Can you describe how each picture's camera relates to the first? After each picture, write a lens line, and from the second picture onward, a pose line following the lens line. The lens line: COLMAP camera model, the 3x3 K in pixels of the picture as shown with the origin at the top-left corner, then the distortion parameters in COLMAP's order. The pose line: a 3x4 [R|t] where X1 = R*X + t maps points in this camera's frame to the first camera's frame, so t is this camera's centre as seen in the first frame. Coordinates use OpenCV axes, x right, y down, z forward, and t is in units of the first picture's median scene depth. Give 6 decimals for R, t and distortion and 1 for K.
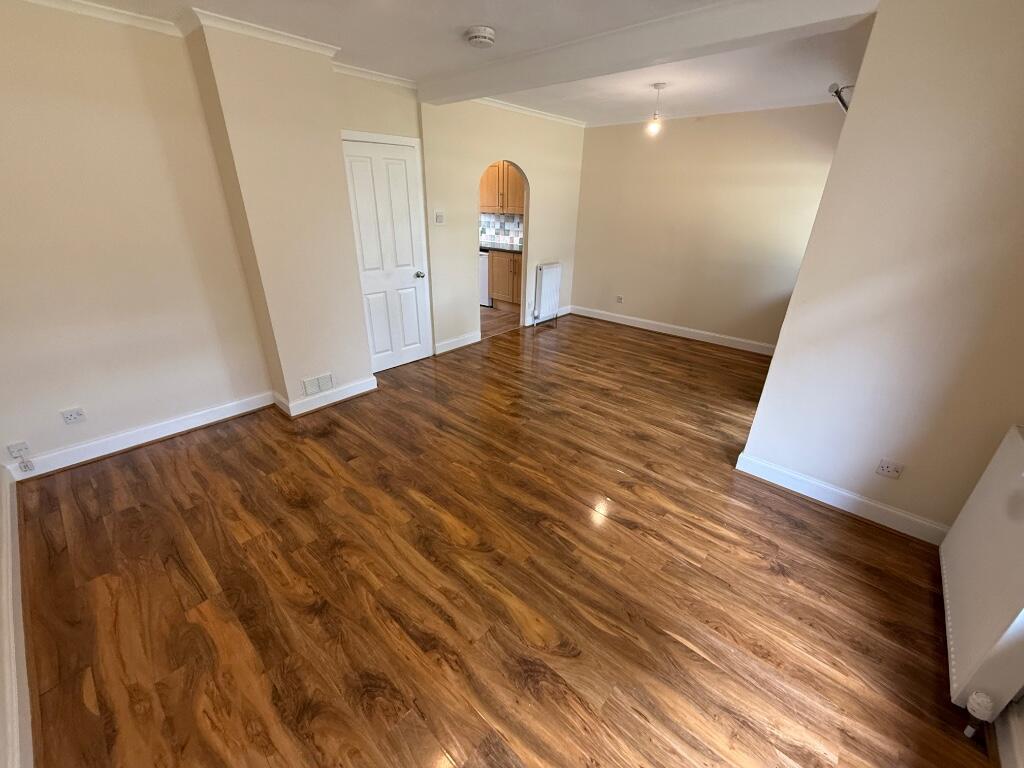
lens RADIAL K [[409.2, 0, 512.0], [0, 409.2, 384.0], [0, 0, 1]] dist [0.002226, 0.000350]
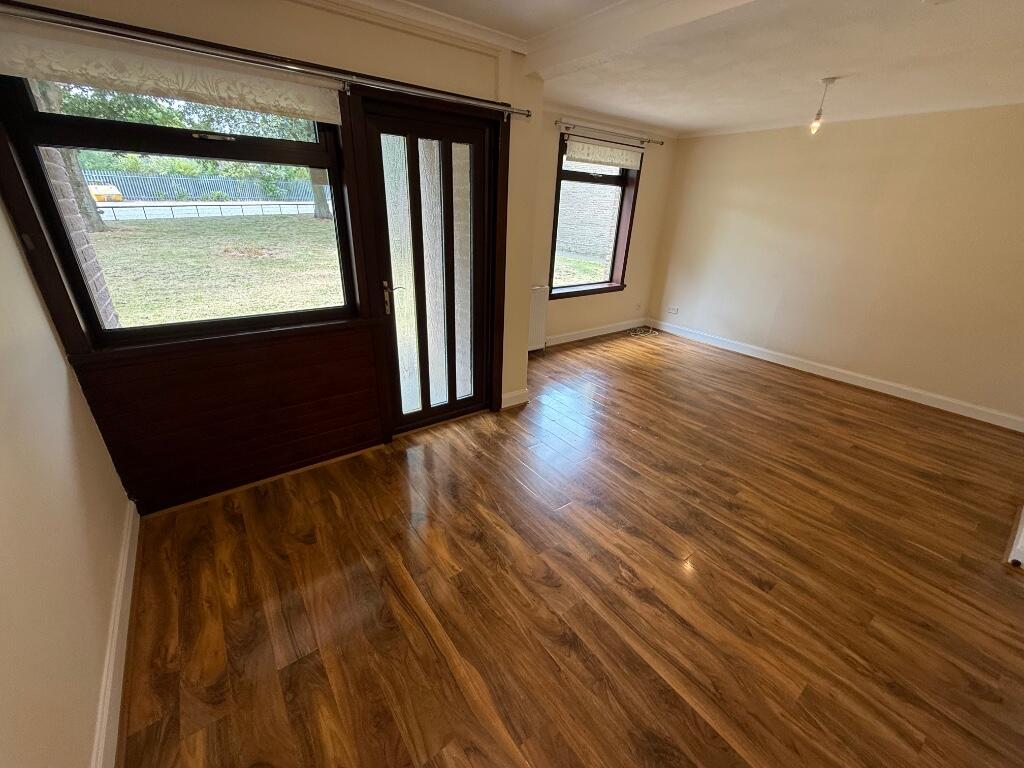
lens RADIAL K [[409.2, 0, 512.0], [0, 409.2, 384.0], [0, 0, 1]] dist [0.002226, 0.000350]
pose [[-0.978397, -0.130448, 0.160383, 0.325252], [0.032450, 0.669270, 0.742310, -0.693833], [-0.204172, 0.731478, -0.650579, 1.540720]]
